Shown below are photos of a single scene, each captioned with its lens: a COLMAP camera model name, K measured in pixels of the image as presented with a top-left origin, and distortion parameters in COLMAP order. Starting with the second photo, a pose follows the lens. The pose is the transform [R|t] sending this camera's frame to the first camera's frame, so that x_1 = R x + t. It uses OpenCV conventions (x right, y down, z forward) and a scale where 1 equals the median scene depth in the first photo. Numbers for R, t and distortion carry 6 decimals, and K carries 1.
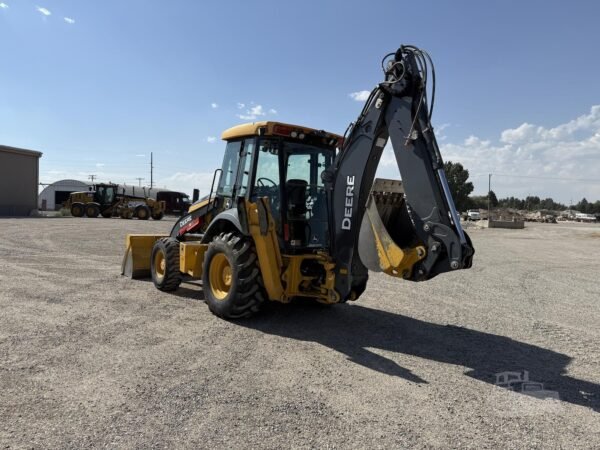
lens RADIAL K [[424.0, 0, 296.6], [0, 424.0, 224.9], [0, 0, 1]] dist [0.061439, -0.078496]
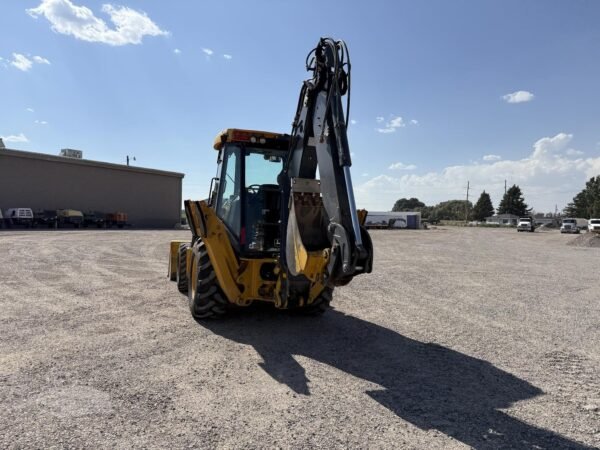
lens RADIAL K [[424.0, 0, 295.7], [0, 424.0, 228.8], [0, 0, 1]] dist [0.061439, -0.078496]
pose [[0.947747, 0.000312, -0.319024, 0.417786], [-0.007960, 0.999711, -0.022671, 0.022275], [0.318924, 0.024026, 0.947476, 0.076012]]
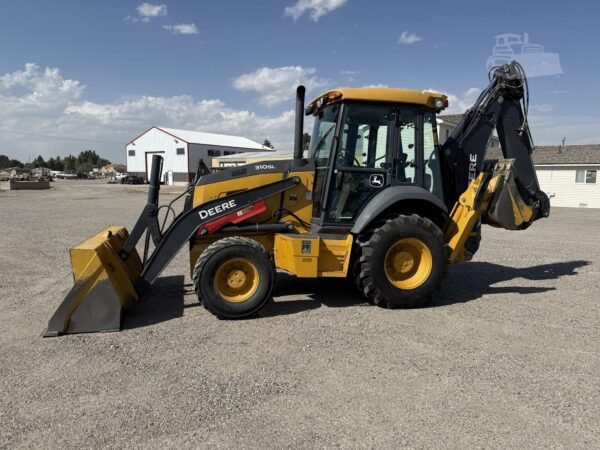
lens RADIAL K [[424.0, 0, 297.2], [0, 424.0, 220.6], [0, 0, 1]] dist [0.061439, -0.078496]
pose [[0.416064, -0.122913, 0.900990, -1.119956], [0.042221, 0.992365, 0.115882, -0.084887], [-0.908355, -0.010173, 0.418077, 0.883995]]
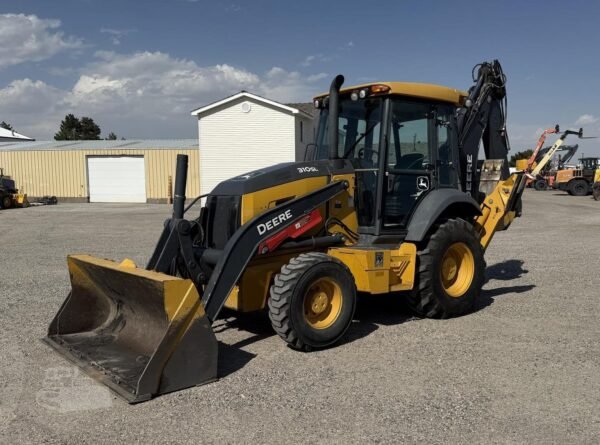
lens RADIAL K [[566.8, 0, 312.2], [0, 566.8, 237.2], [0, 0, 1]] dist [0.024918, 0.000000]
pose [[-0.010902, -0.137549, 0.990435, -1.353534], [0.045178, 0.989415, 0.137905, -0.117941], [-0.998919, 0.046250, -0.004572, 1.358324]]
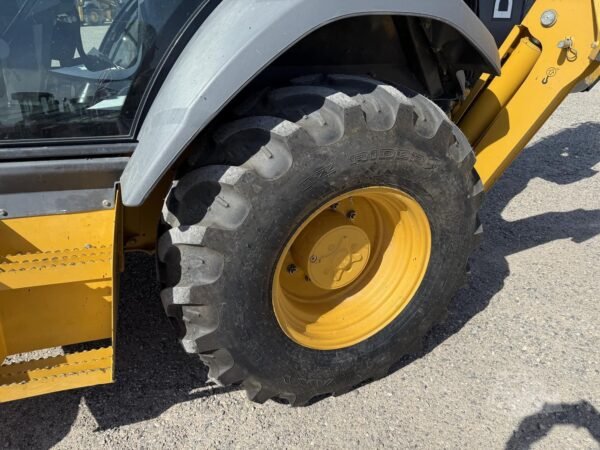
lens RADIAL K [[424.0, 0, 299.3], [0, 424.0, 225.4], [0, 0, 1]] dist [0.061439, -0.078496]
pose [[0.228326, -0.484261, 0.844605, -0.405572], [0.048670, 0.872114, 0.486876, -0.028748], [-0.972367, -0.070060, 0.222695, 1.030498]]
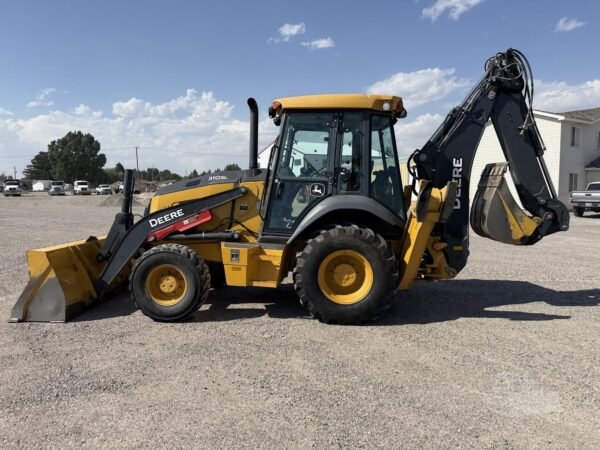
lens RADIAL K [[424.0, 0, 297.0], [0, 424.0, 221.5], [0, 0, 1]] dist [0.061439, -0.078496]
pose [[0.670100, -0.102078, 0.735218, -0.891558], [0.059905, 0.994705, 0.083507, -0.067268], [-0.739849, -0.011915, 0.672667, 0.536016]]
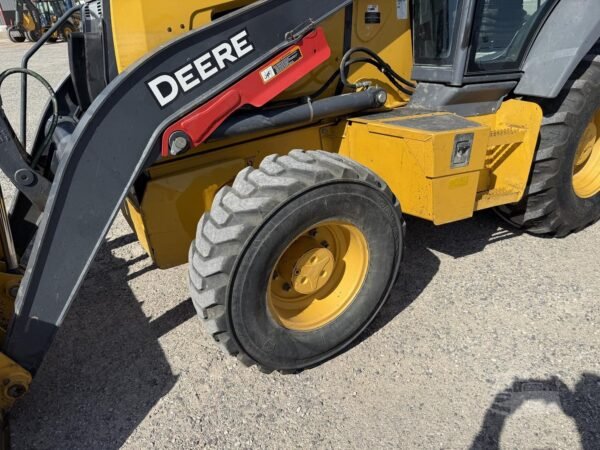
lens RADIAL K [[424.0, 0, 297.6], [0, 424.0, 231.2], [0, 0, 1]] dist [0.061439, -0.078496]
pose [[0.118038, -0.501020, 0.857348, -0.669888], [0.088473, 0.865257, 0.493460, -0.052631], [-0.989060, 0.017605, 0.146460, 1.313132]]
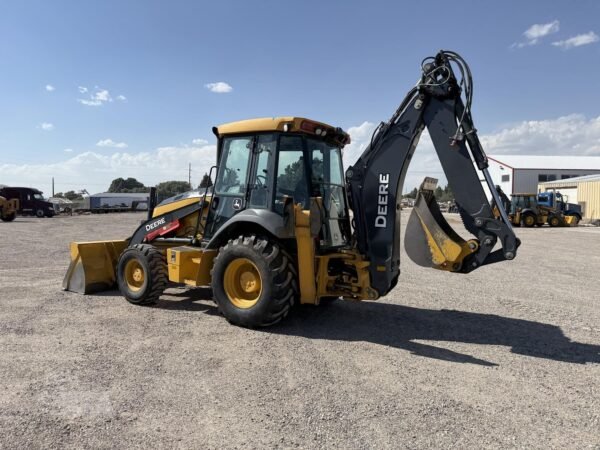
lens RADIAL K [[424.0, 0, 296.9], [0, 424.0, 224.3], [0, 0, 1]] dist [0.061439, -0.078496]
pose [[0.948078, -0.042065, 0.315244, -0.371571], [0.036982, 0.999072, 0.022093, -0.024278], [-0.315881, -0.009288, 0.948753, 0.092662]]
